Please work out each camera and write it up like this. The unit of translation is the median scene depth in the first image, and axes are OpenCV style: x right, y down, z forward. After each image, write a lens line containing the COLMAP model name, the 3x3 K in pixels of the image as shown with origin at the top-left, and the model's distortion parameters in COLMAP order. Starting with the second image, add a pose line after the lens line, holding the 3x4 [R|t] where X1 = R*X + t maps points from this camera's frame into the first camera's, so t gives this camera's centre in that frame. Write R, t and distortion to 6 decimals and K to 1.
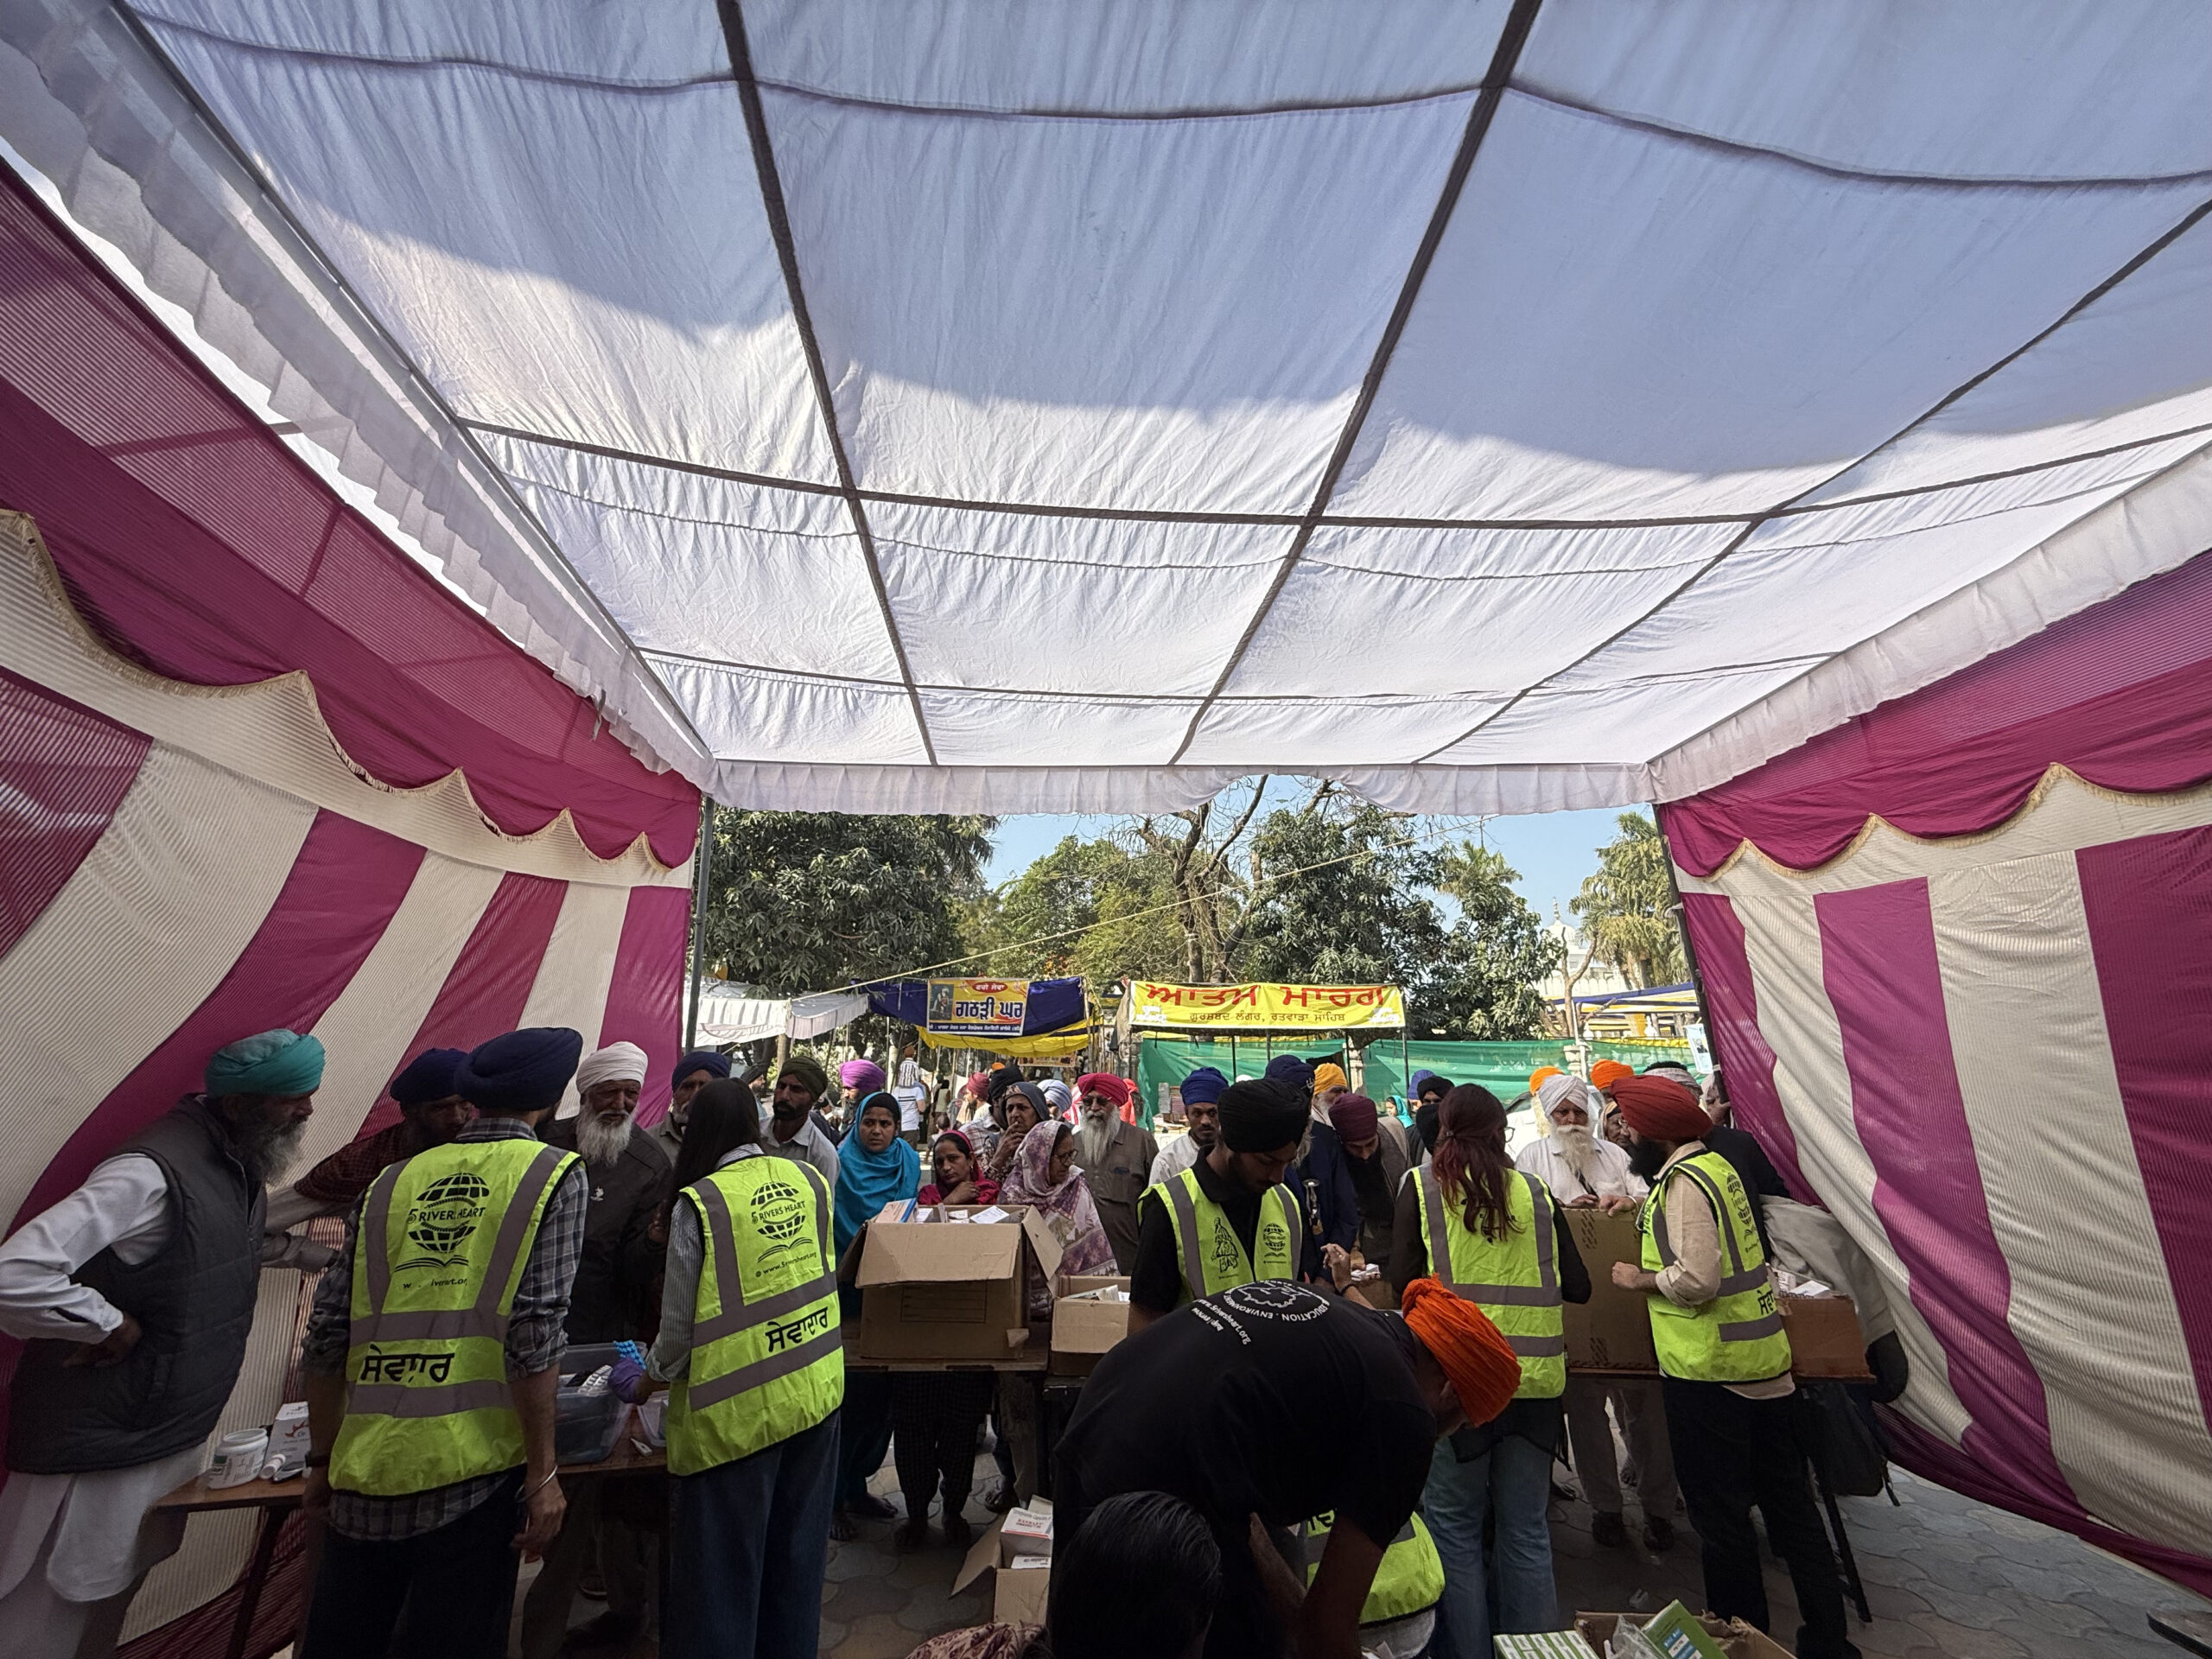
lens RADIAL K [[874.7, 0, 1104.0], [0, 874.7, 828.0], [0, 0, 1]] dist [-0.004643, 0.000637]
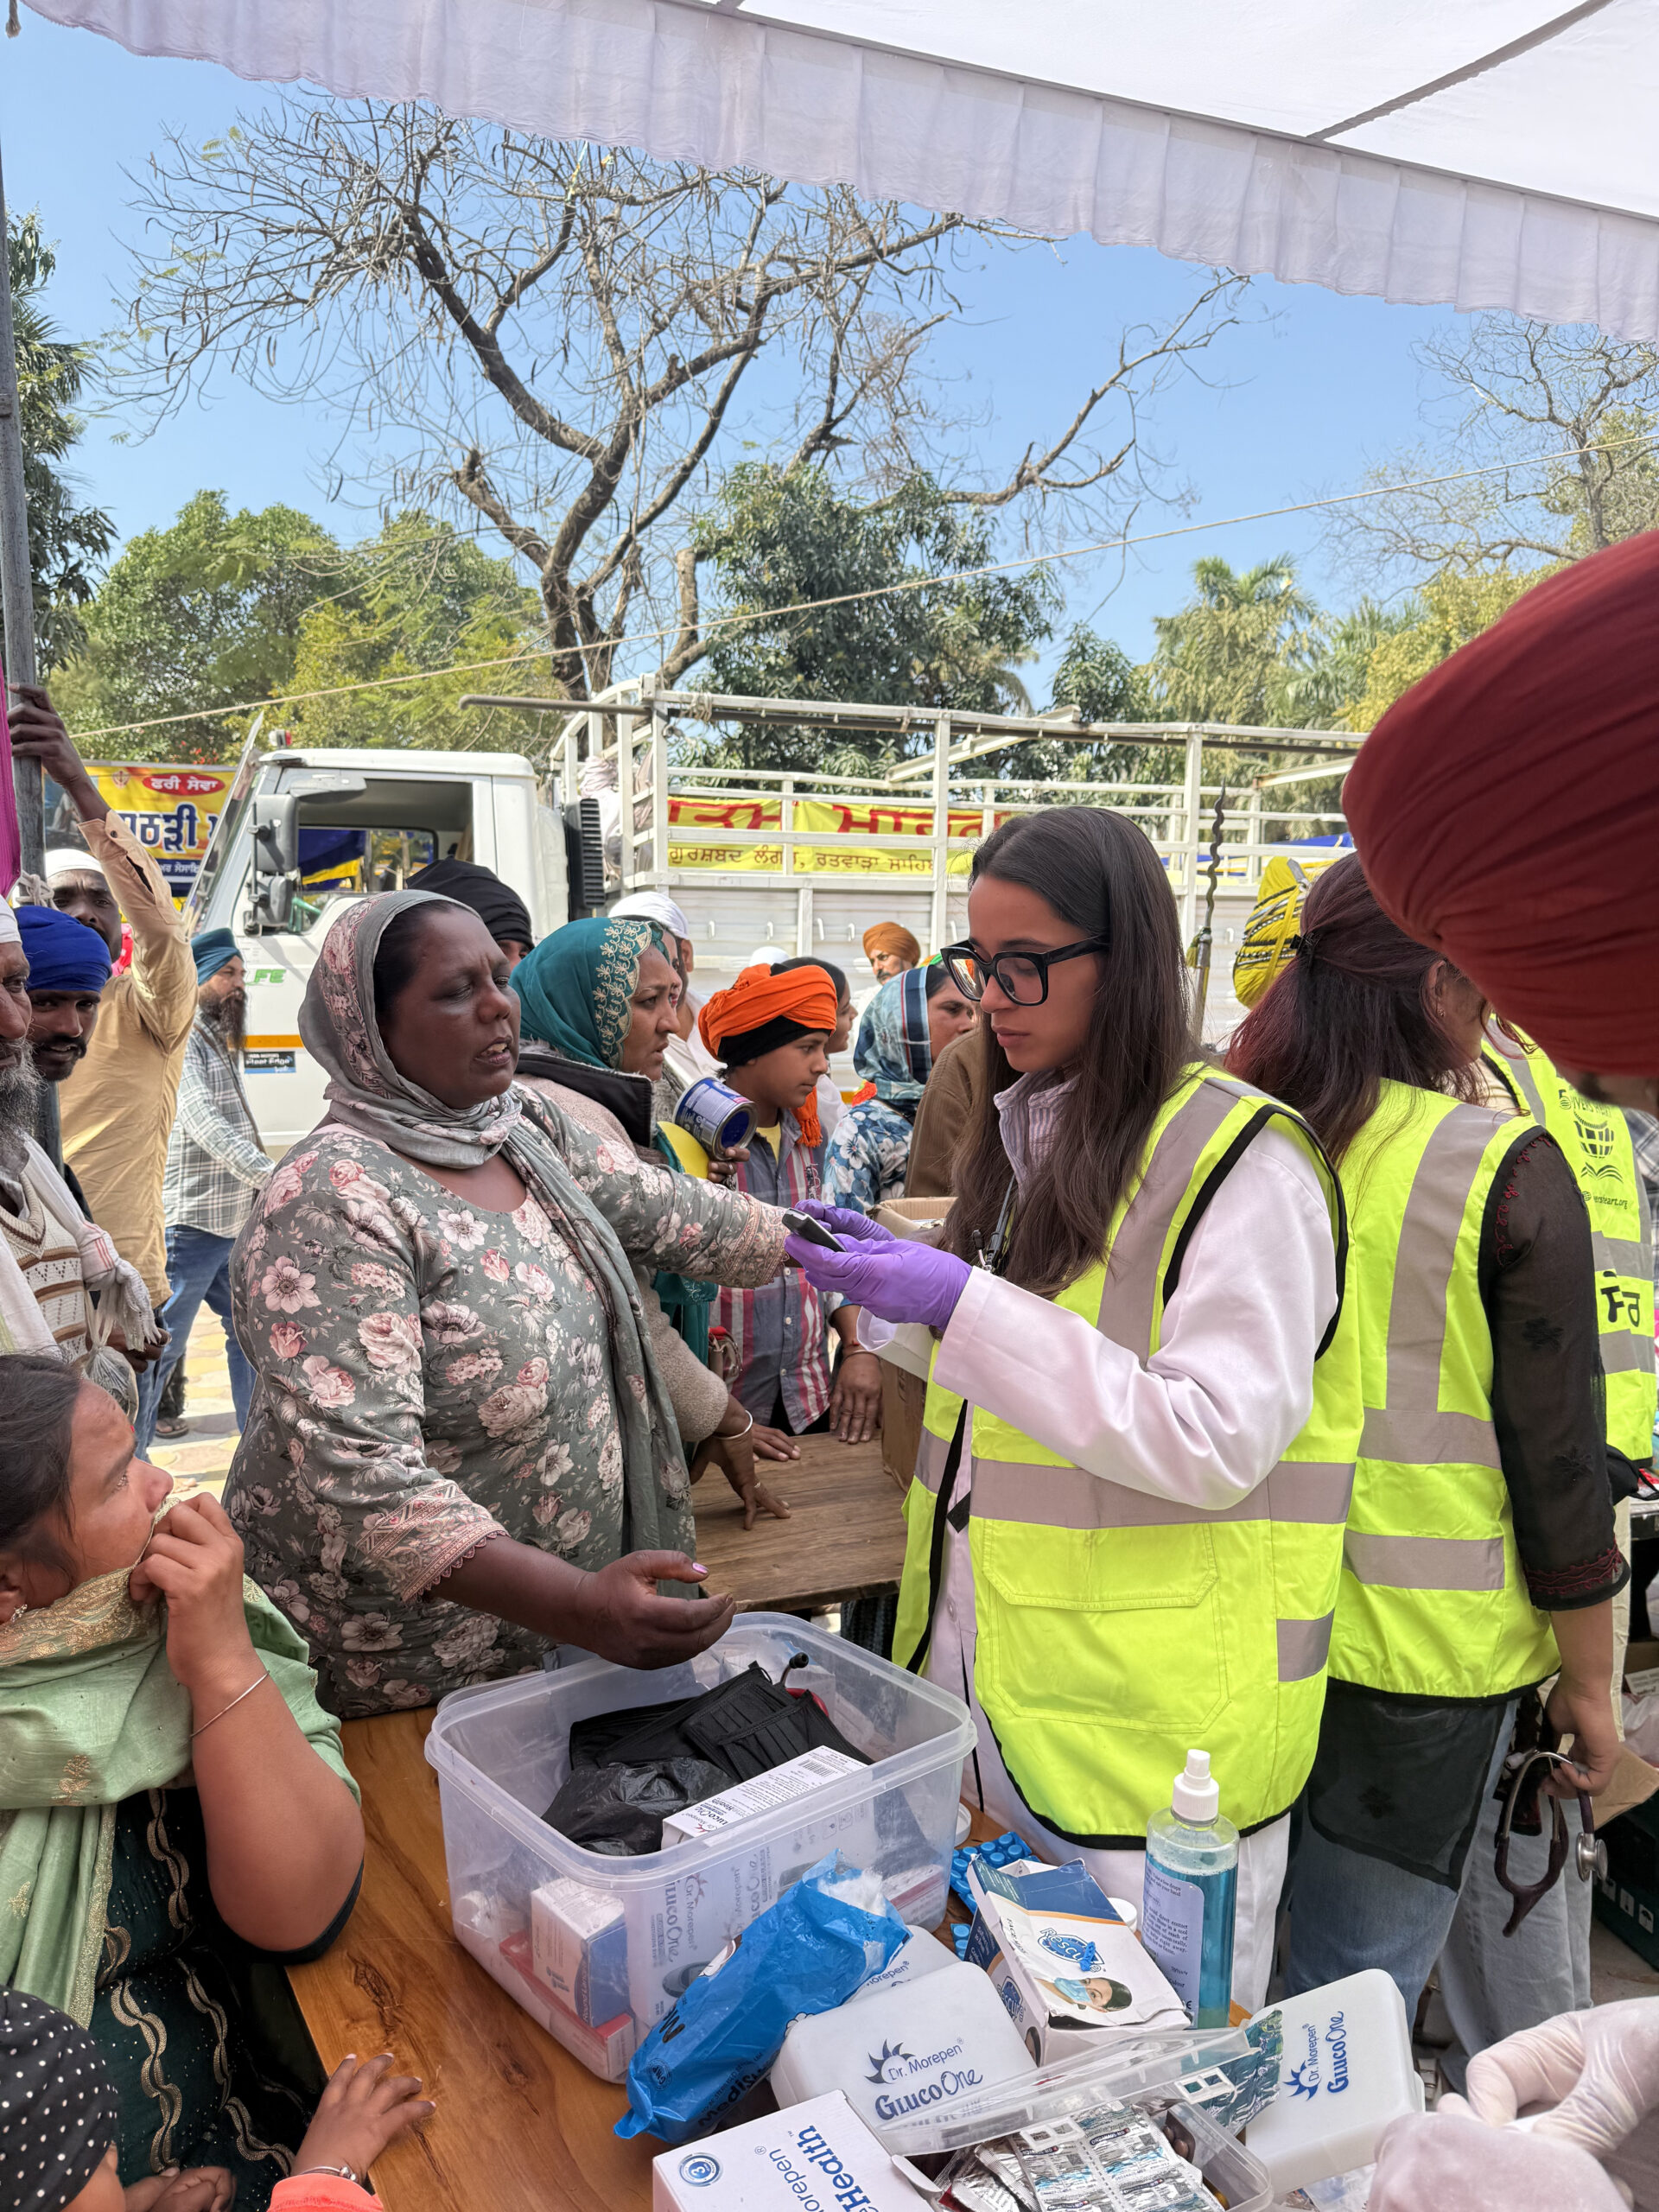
lens RADIAL K [[1539.6, 0, 828.7], [0, 1539.6, 1158.6], [0, 0, 1]] dist [0.019887, -0.044527]
pose [[0.936965, -0.032896, 0.347873, -0.479732], [-0.101658, 0.926832, 0.361451, 0.152319], [-0.334310, -0.374031, 0.865065, 0.381148]]
